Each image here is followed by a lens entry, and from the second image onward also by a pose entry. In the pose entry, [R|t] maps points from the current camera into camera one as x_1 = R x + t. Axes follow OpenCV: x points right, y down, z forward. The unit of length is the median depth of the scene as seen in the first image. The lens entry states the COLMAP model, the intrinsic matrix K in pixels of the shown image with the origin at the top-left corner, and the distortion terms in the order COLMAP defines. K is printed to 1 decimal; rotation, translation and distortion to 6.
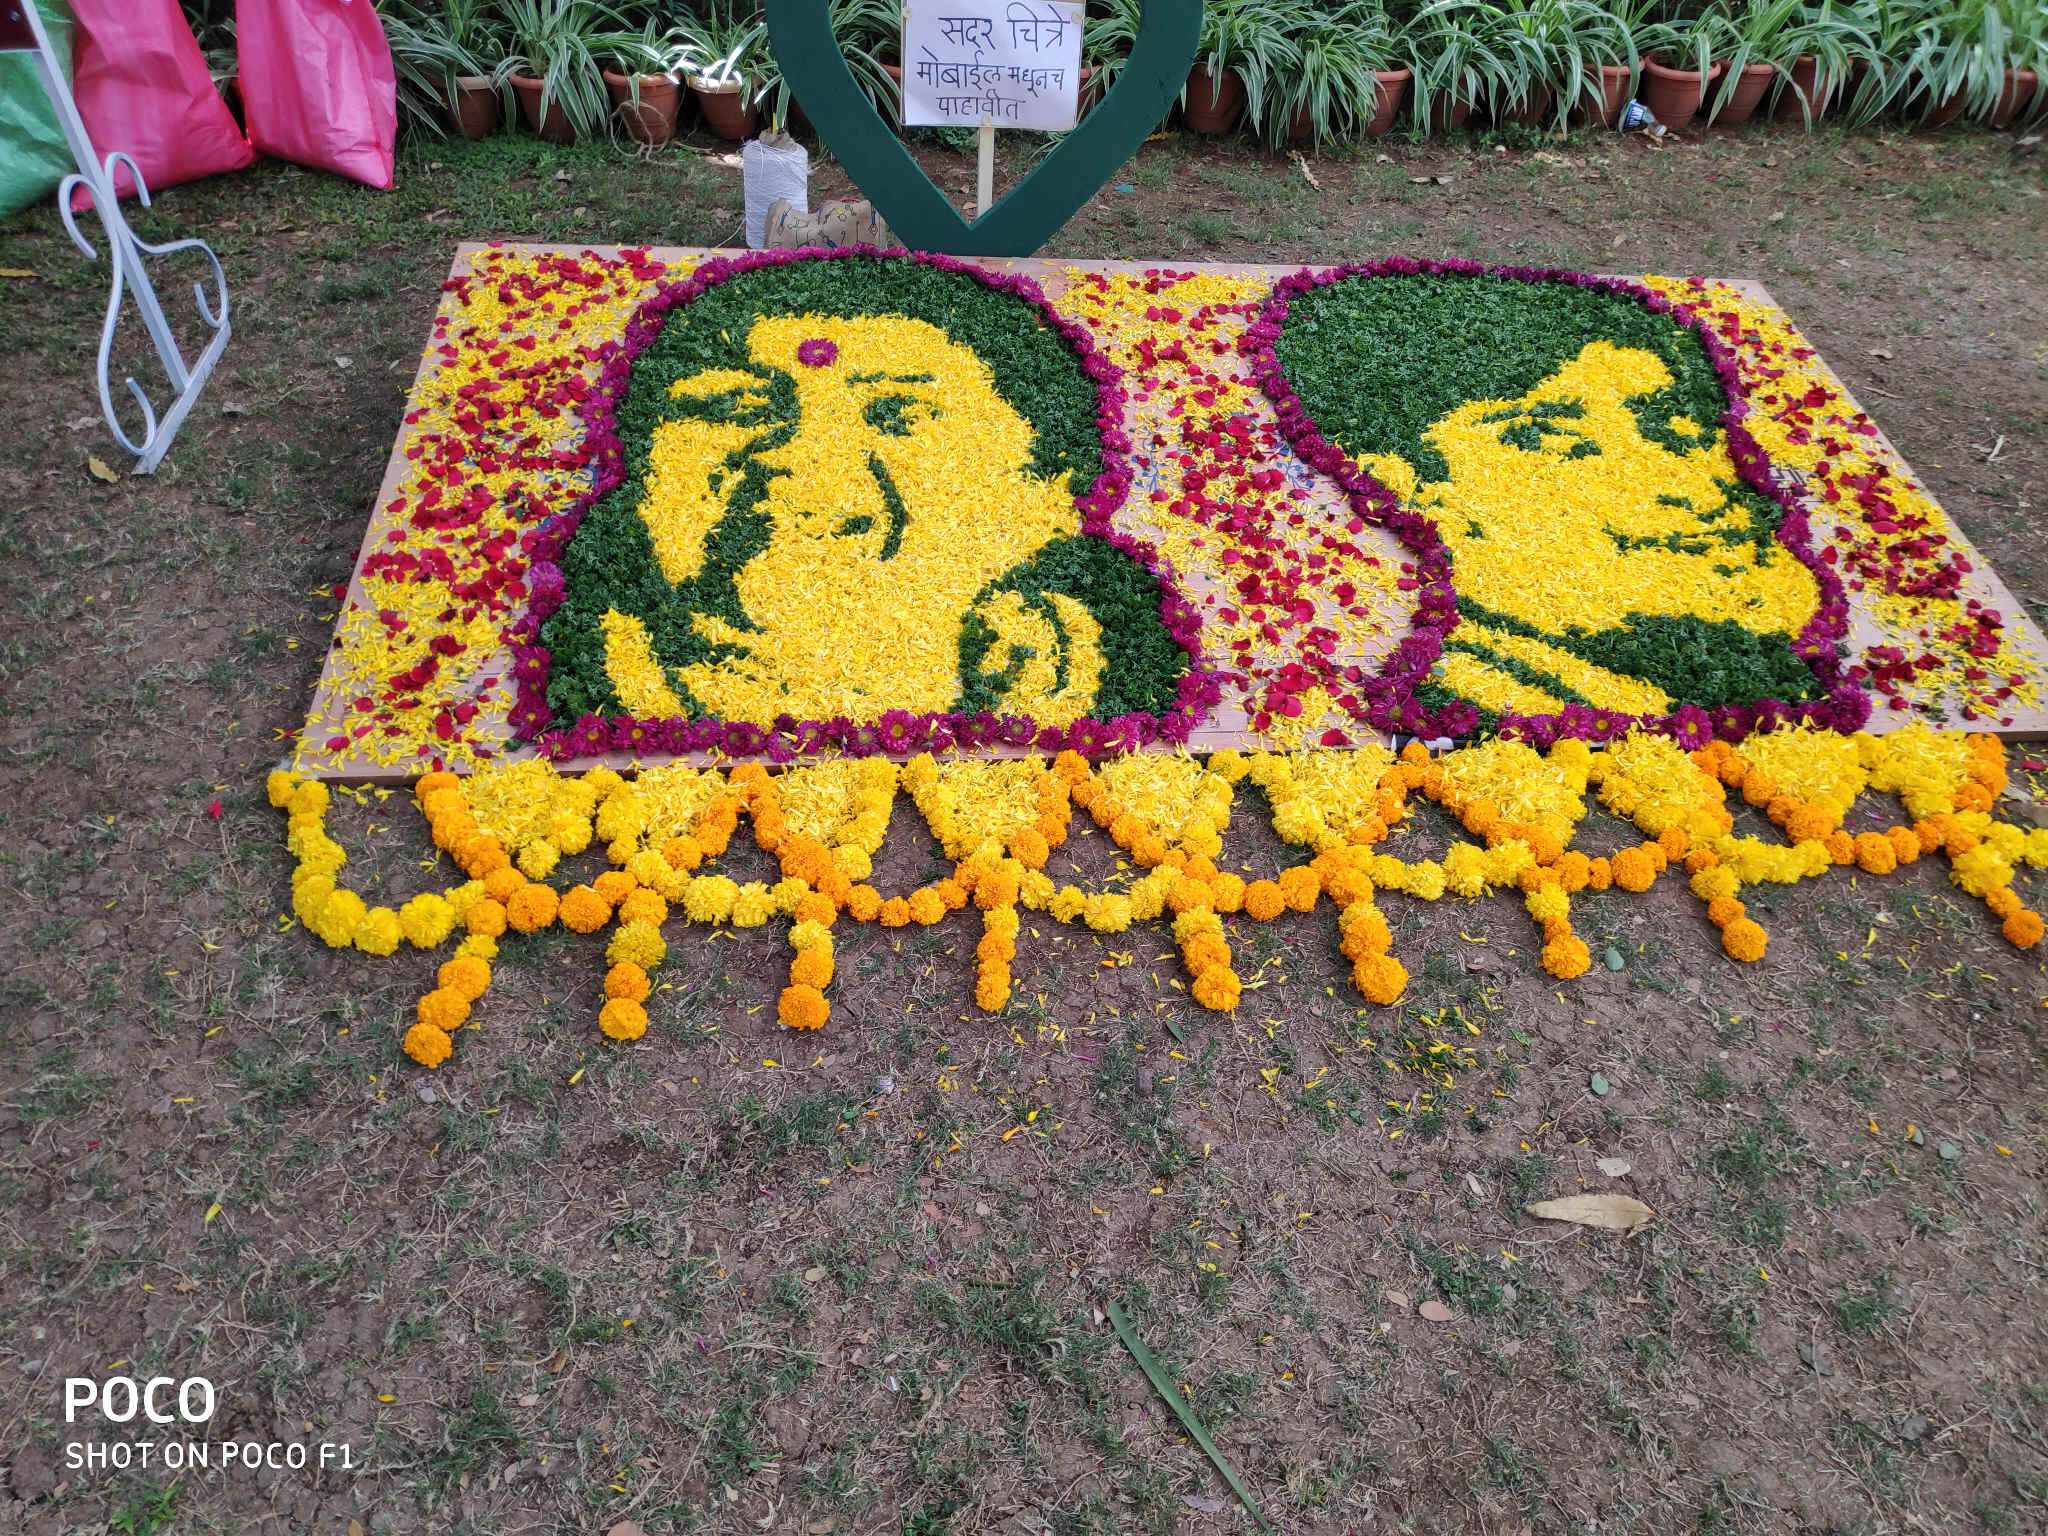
lens RADIAL K [[1376.9, 0, 1014.9], [0, 1376.9, 768.0], [0, 0, 1]] dist [0.001696, -0.003340]
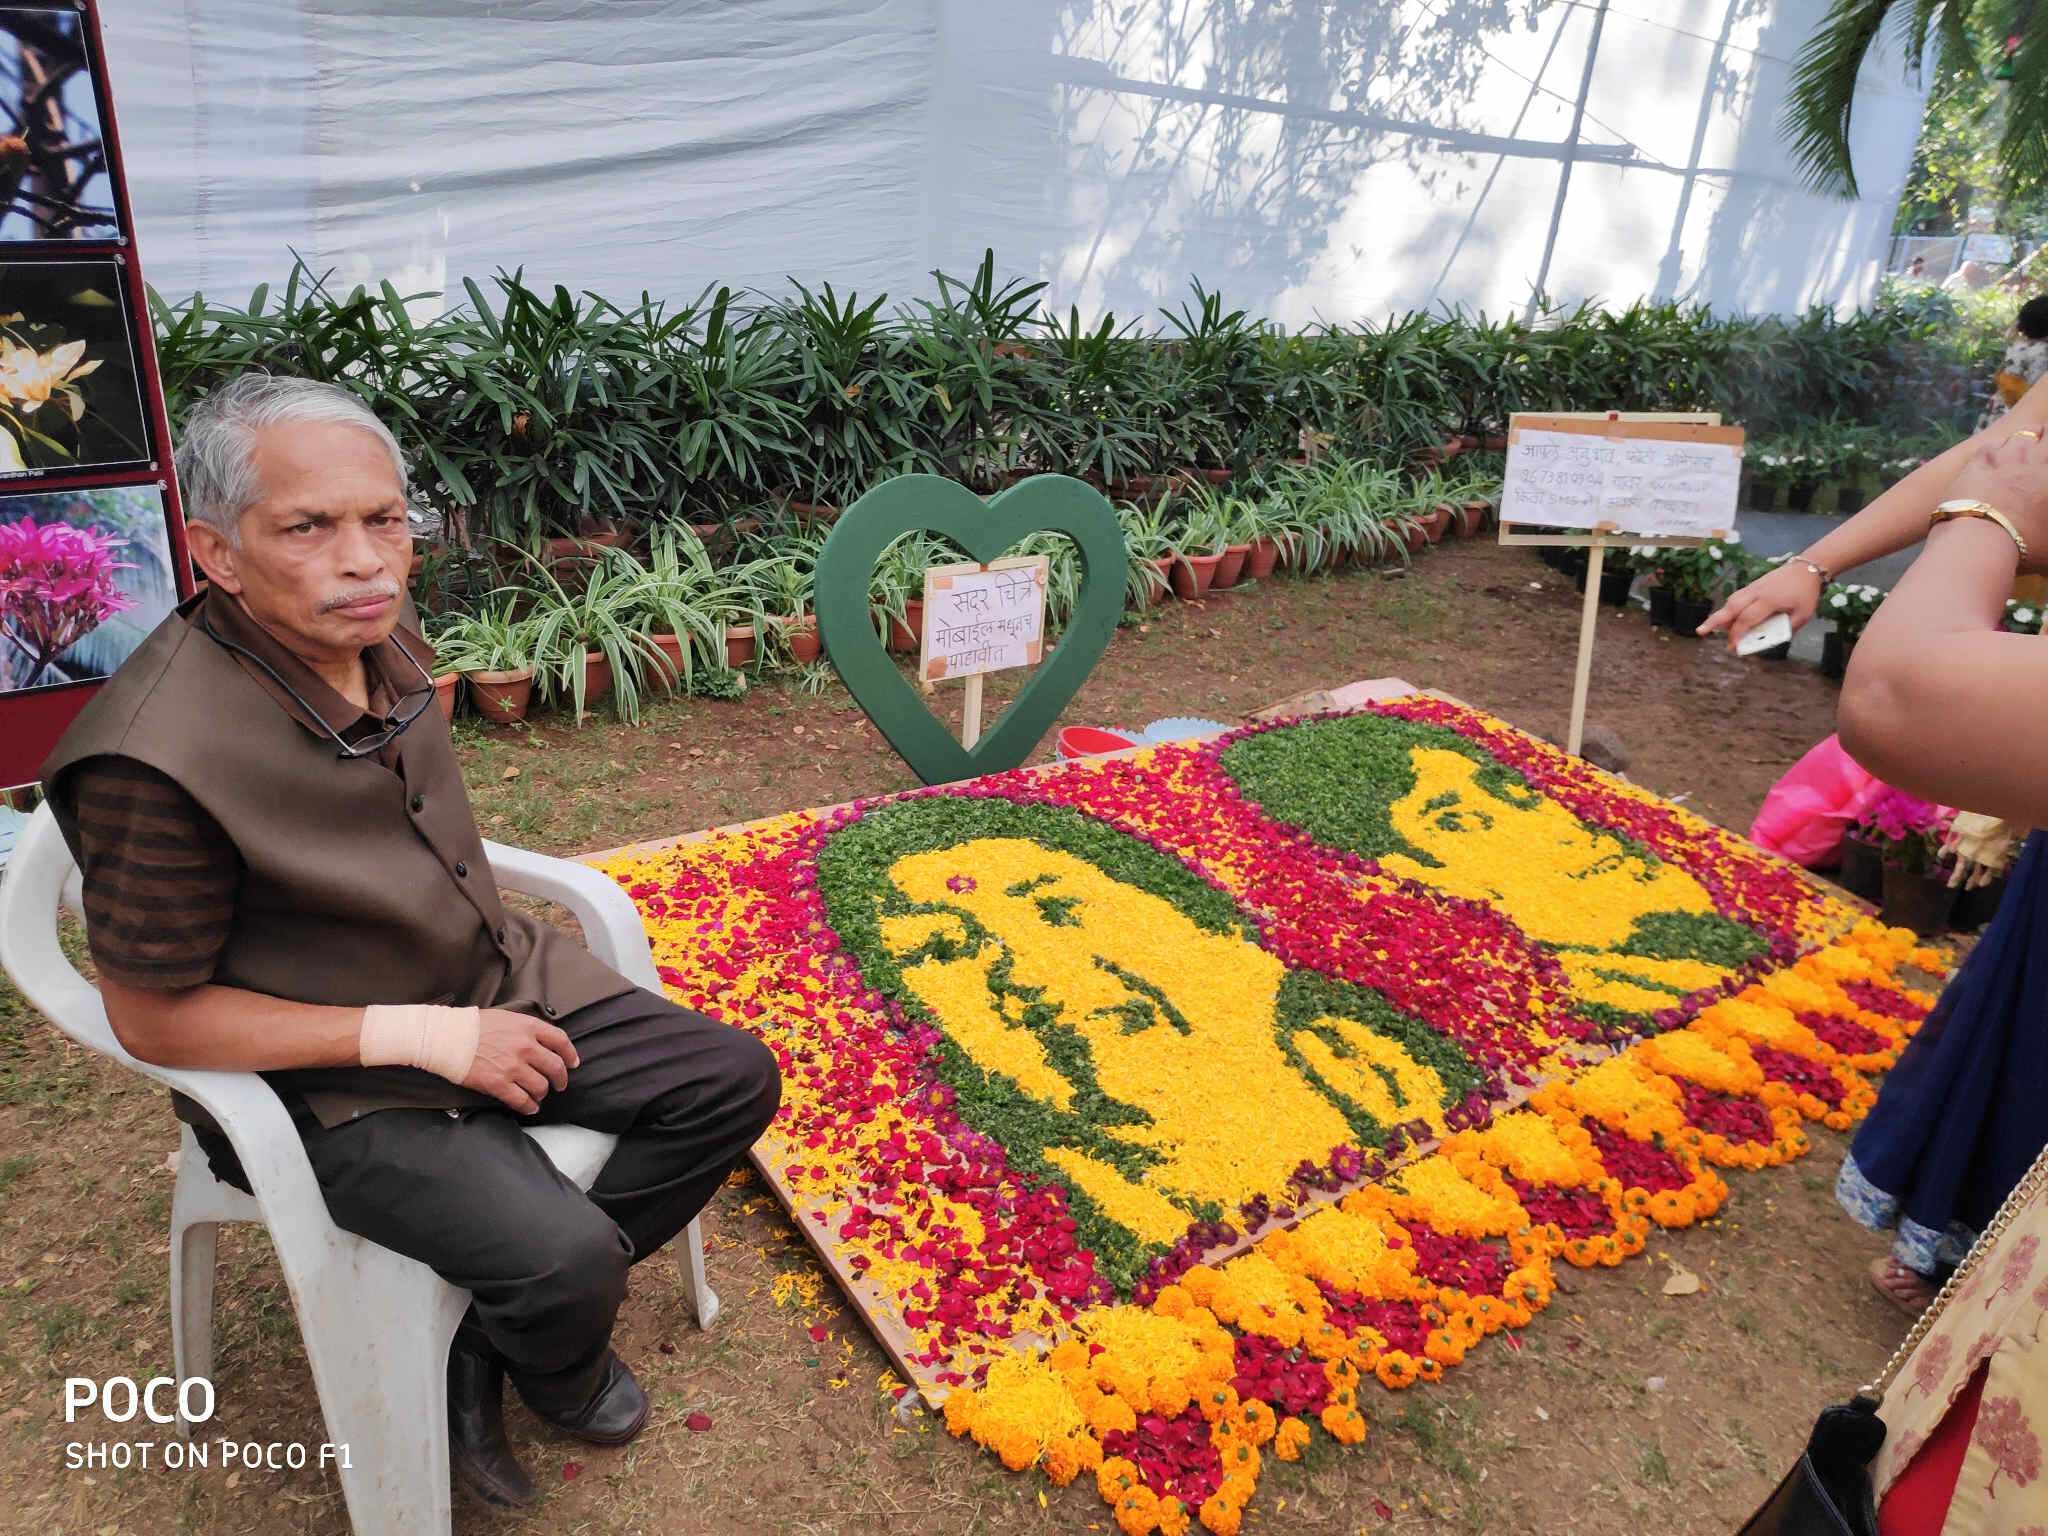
lens RADIAL K [[1374.3, 0, 1024.0], [0, 1374.3, 768.0], [0, 0, 1]] dist [-0.000005, -0.000005]
pose [[0.838812, -0.177798, 0.514570, -0.719751], [0.327788, 0.919588, -0.216592, -0.144291], [-0.434683, 0.350350, 0.829642, 0.038094]]
